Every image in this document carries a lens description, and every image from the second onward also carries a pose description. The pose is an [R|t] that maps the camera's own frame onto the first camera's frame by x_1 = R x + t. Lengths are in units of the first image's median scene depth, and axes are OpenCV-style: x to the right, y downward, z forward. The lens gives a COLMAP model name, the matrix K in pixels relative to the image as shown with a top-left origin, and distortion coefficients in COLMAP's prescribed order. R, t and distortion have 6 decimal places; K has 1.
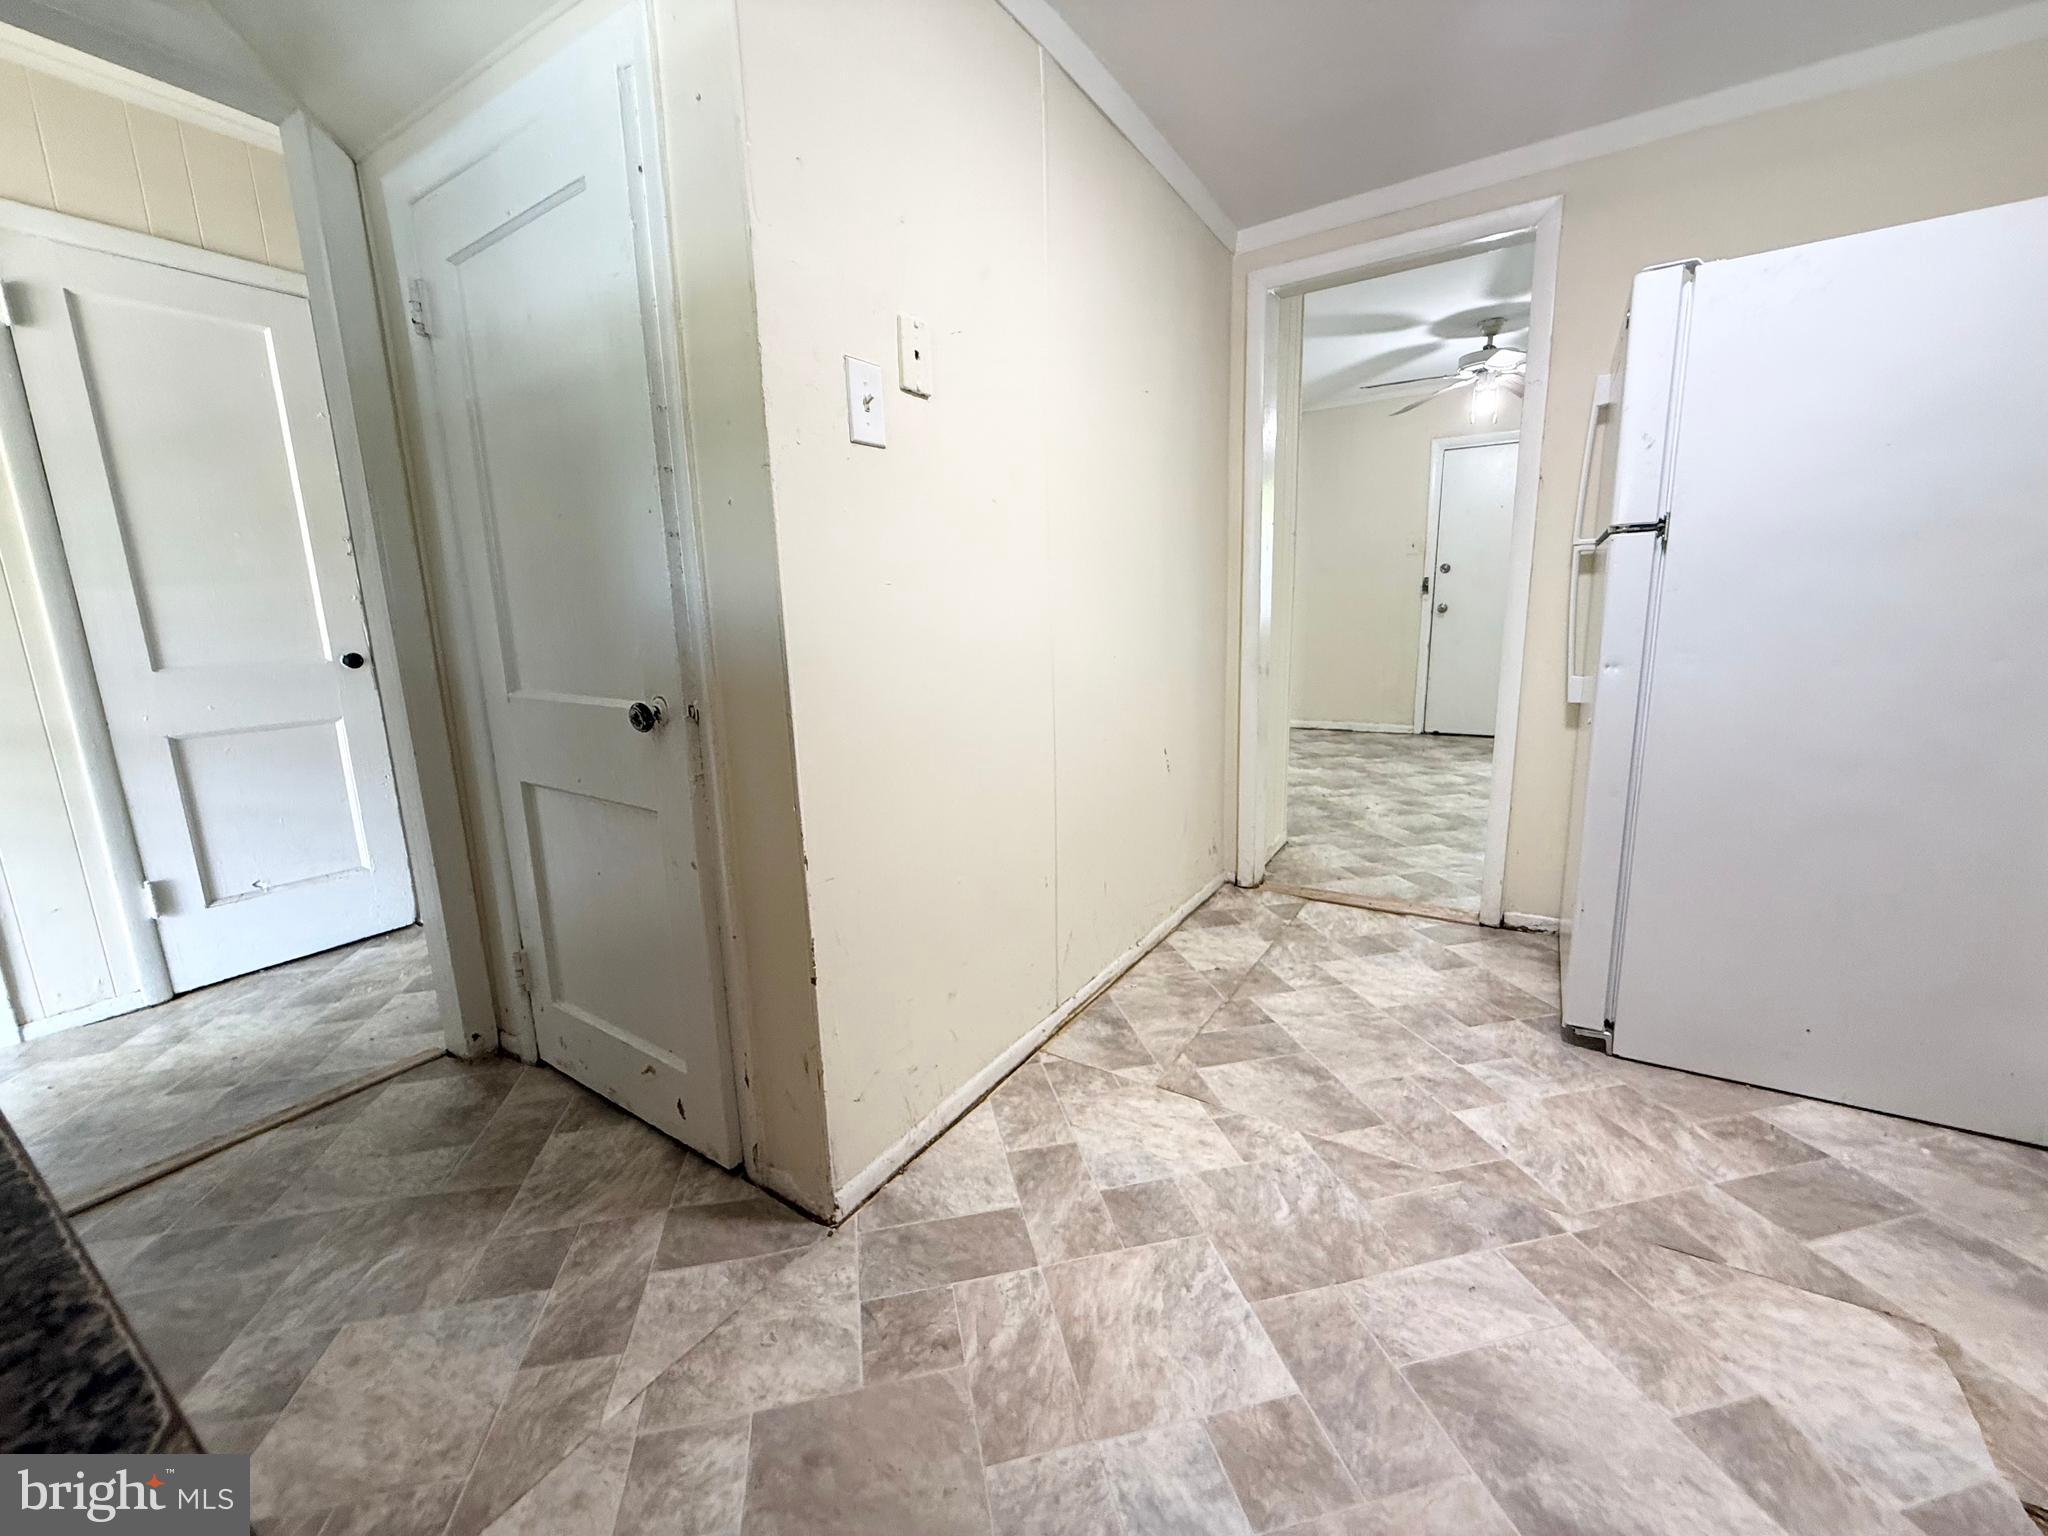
lens RADIAL K [[817.3, 0, 1016.4], [0, 817.3, 766.6], [0, 0, 1]] dist [0.000350, 0.000357]
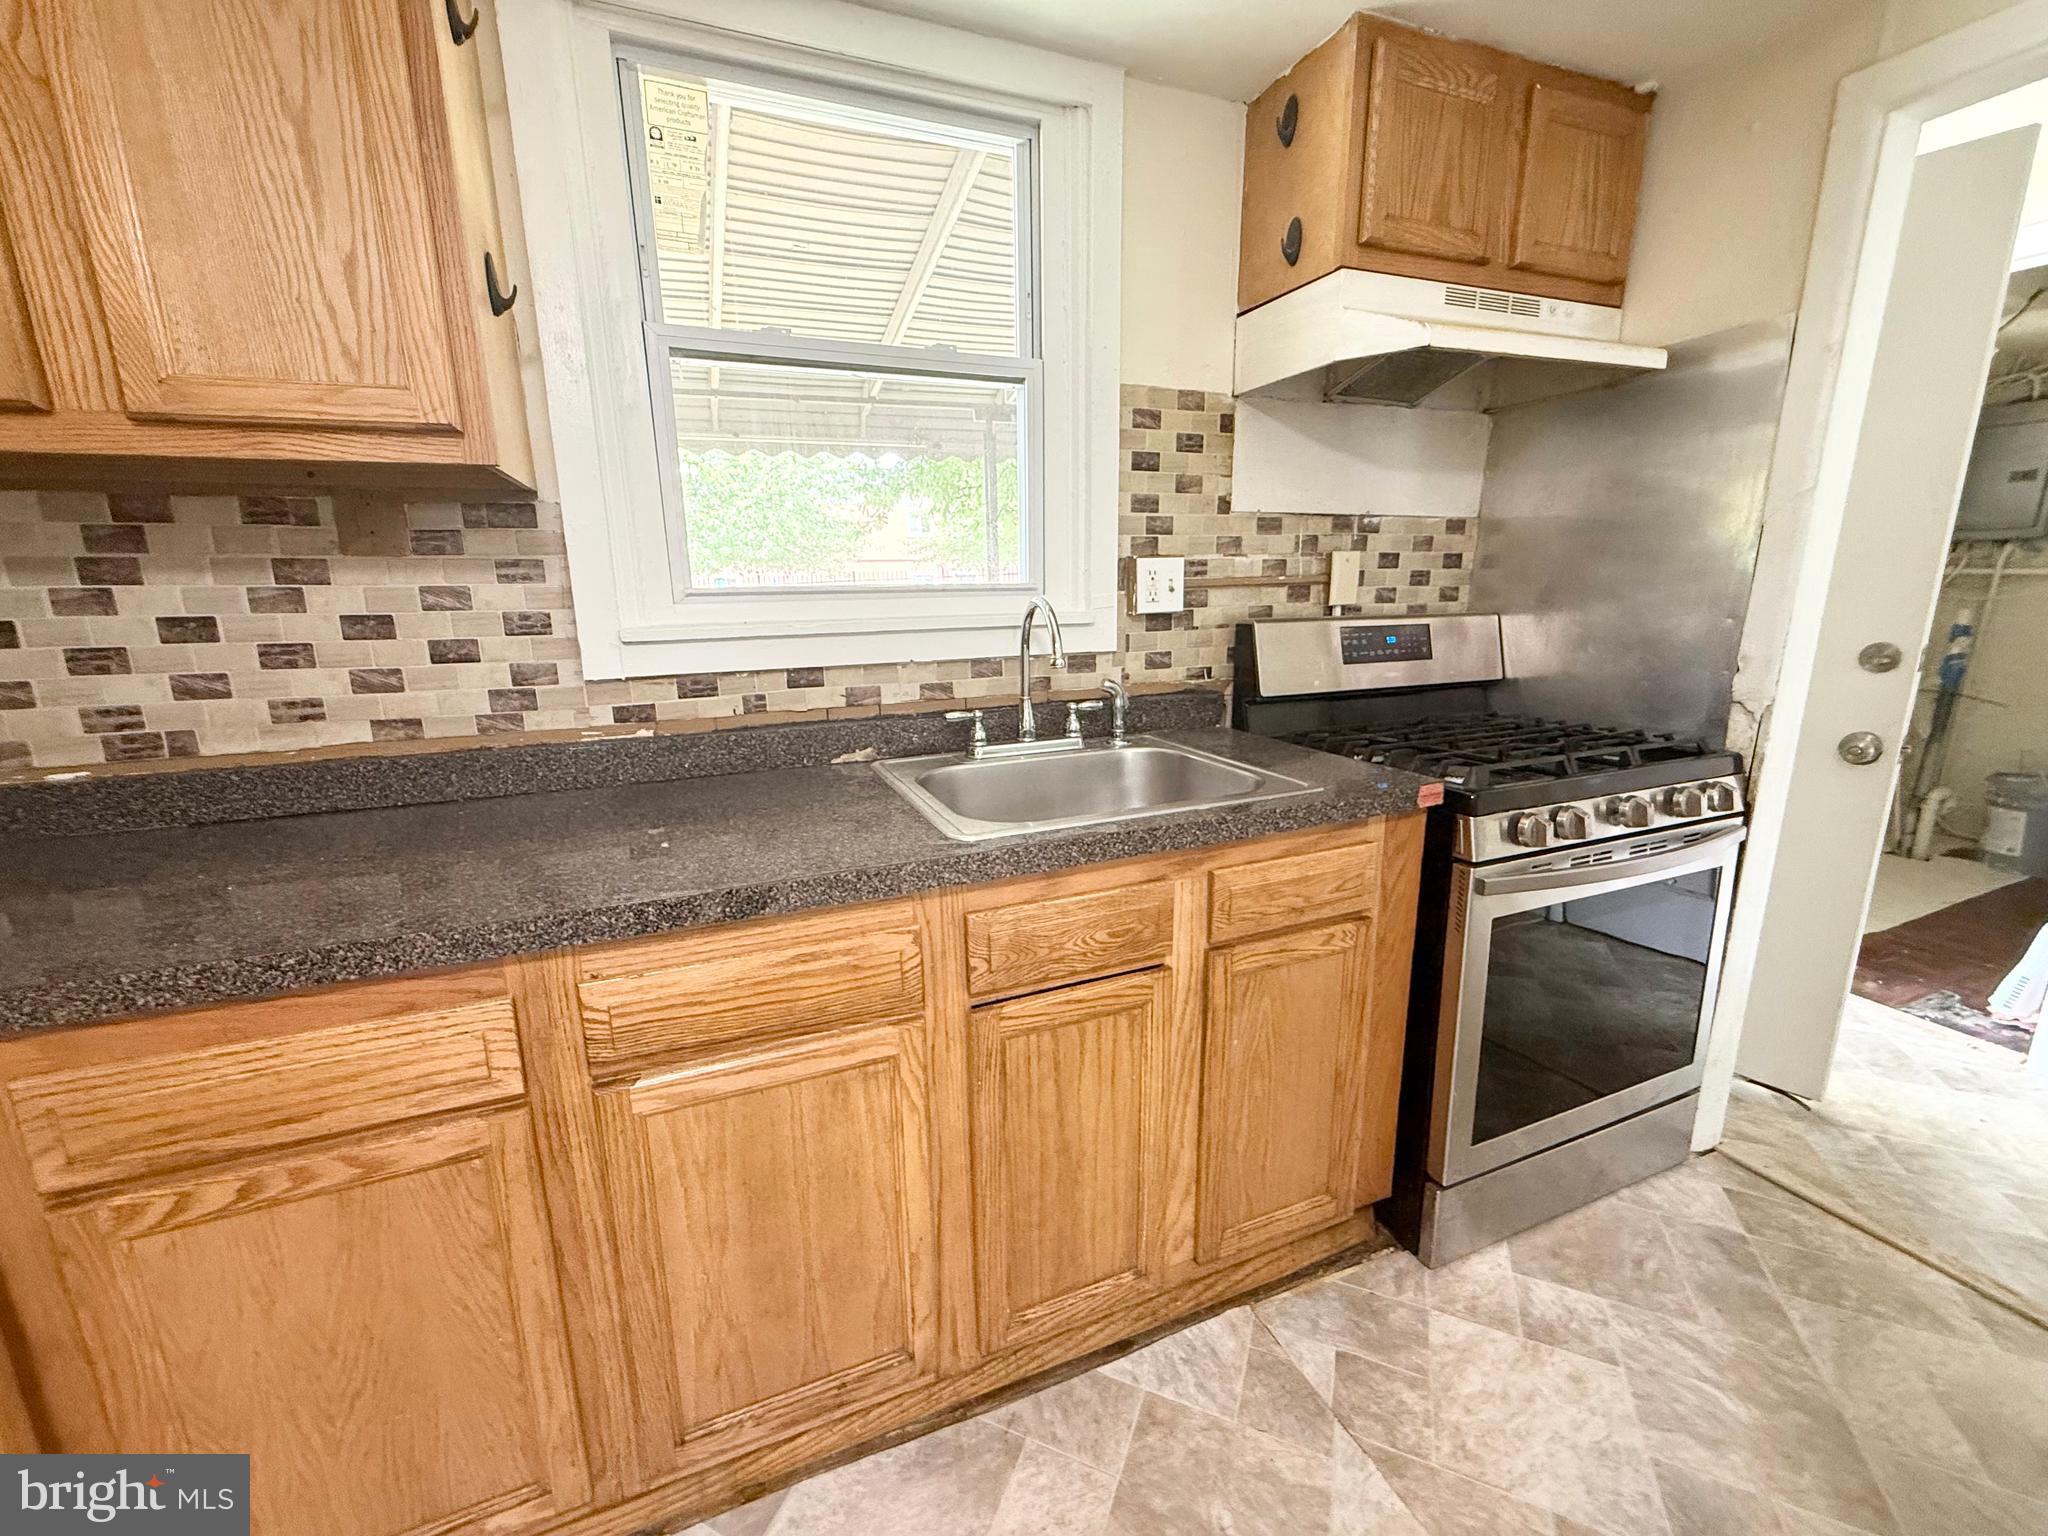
lens RADIAL K [[817.3, 0, 1016.4], [0, 817.3, 766.6], [0, 0, 1]] dist [0.000350, 0.000357]
pose [[-0.583787, 0.216790, -0.782429, 0.275394], [-0.122223, 0.929245, 0.348662, -0.288874], [0.802655, 0.299175, -0.515984, 0.571724]]
